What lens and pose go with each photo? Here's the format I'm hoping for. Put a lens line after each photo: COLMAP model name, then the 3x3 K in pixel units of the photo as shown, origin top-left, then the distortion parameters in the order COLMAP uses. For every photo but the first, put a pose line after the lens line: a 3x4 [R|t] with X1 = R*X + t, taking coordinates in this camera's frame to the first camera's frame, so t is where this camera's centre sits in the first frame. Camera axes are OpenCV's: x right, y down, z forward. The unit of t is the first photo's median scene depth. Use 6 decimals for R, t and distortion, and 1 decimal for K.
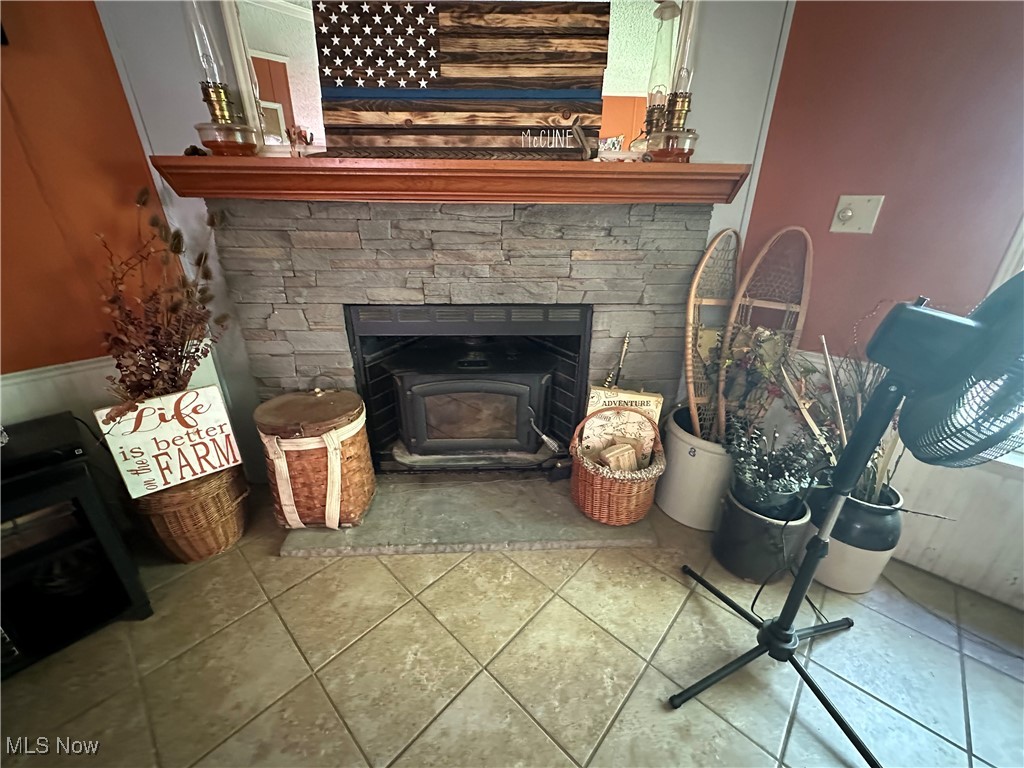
lens RADIAL K [[406.7, 0, 514.7], [0, 406.7, 386.3], [0, 0, 1]] dist [-0.002723, -0.000045]
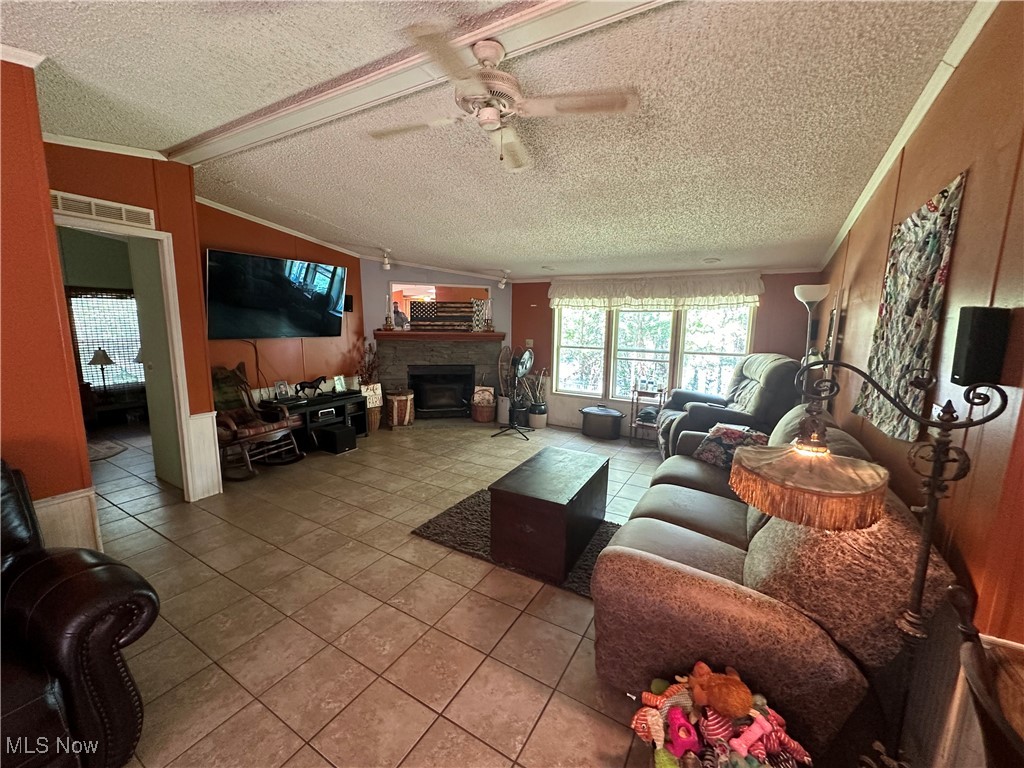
lens RADIAL K [[406.7, 0, 512.9], [0, 406.7, 386.3], [0, 0, 1]] dist [-0.002723, -0.000045]
pose [[0.977802, -0.025131, 0.208021, -0.276948], [0.079766, 0.962675, -0.258640, 1.096012], [-0.193756, 0.269491, 0.943310, -2.840327]]
